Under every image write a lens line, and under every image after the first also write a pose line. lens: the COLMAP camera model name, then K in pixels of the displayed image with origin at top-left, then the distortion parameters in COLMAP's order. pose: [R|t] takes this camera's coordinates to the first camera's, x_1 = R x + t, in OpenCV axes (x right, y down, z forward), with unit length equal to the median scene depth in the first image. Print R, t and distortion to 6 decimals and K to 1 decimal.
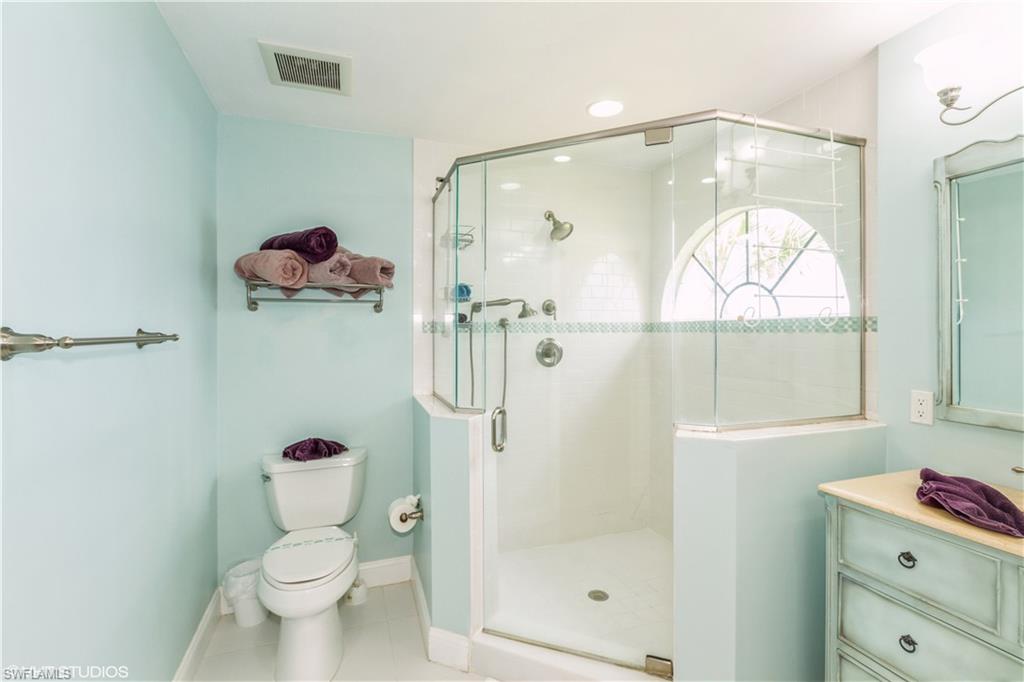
lens RADIAL K [[475.1, 0, 515.3], [0, 475.1, 335.6], [0, 0, 1]] dist [-0.003105, -0.000326]
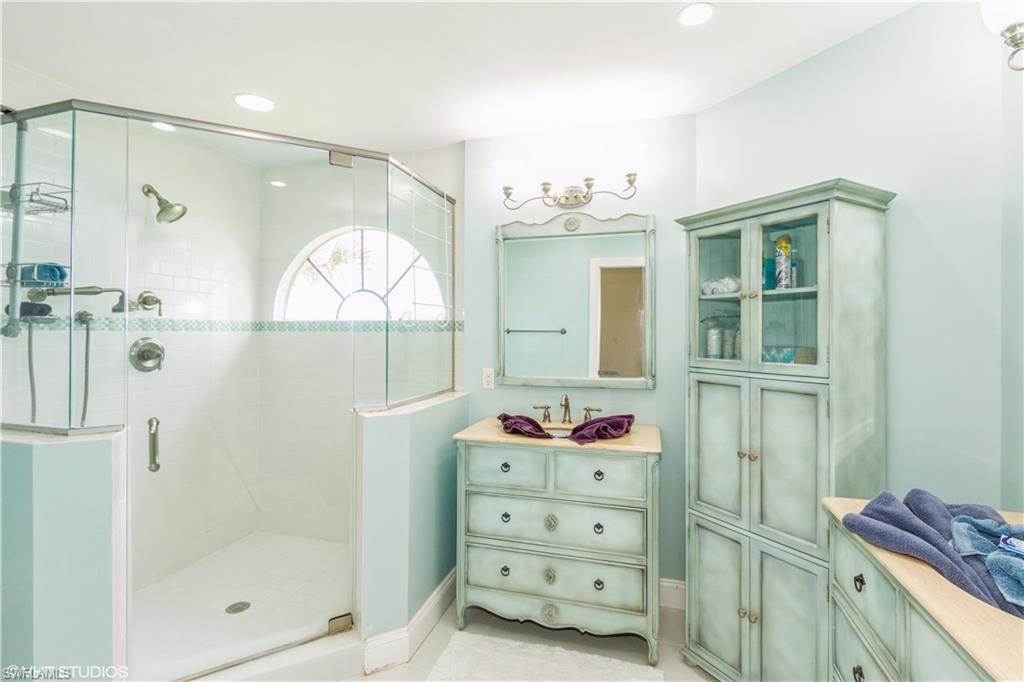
lens RADIAL K [[475.1, 0, 511.7], [0, 475.1, 334.7], [0, 0, 1]] dist [-0.003105, -0.000326]
pose [[0.591148, -0.000090, 0.806563, -0.324000], [0.003164, 0.999993, -0.002208, 0.006173], [-0.806557, 0.003857, 0.591143, -0.006231]]
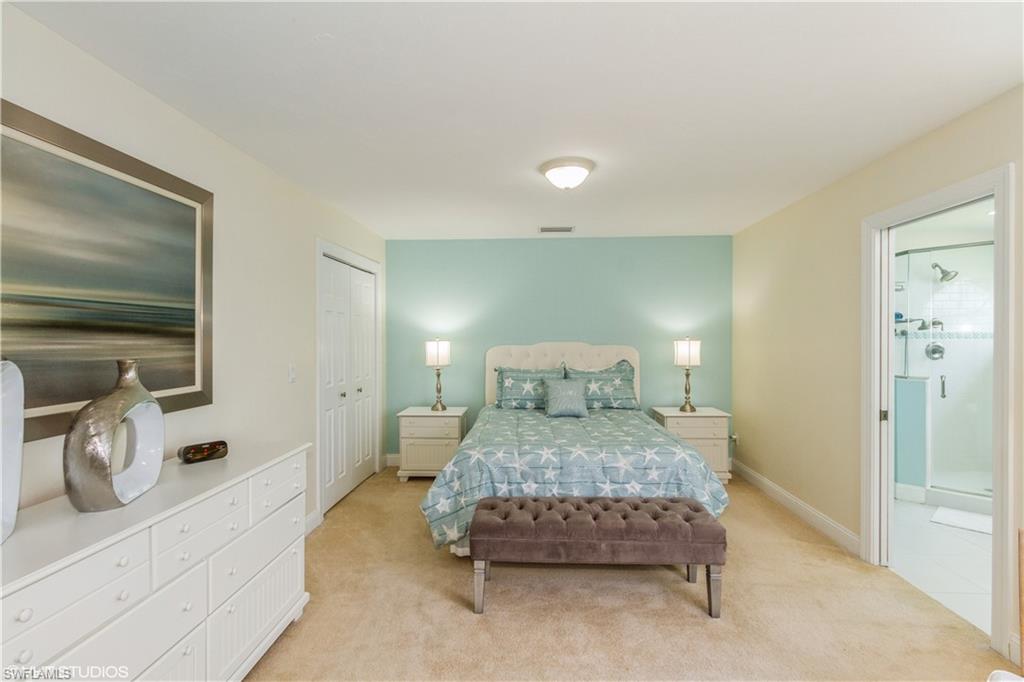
lens RADIAL K [[475.1, 0, 512.1], [0, 475.1, 339.5], [0, 0, 1]] dist [-0.003105, -0.000326]
pose [[0.915664, 0.001317, -0.401942, -0.867480], [-0.006592, 0.999909, -0.011742, 0.035543], [0.401890, 0.013402, 0.915590, -1.516007]]
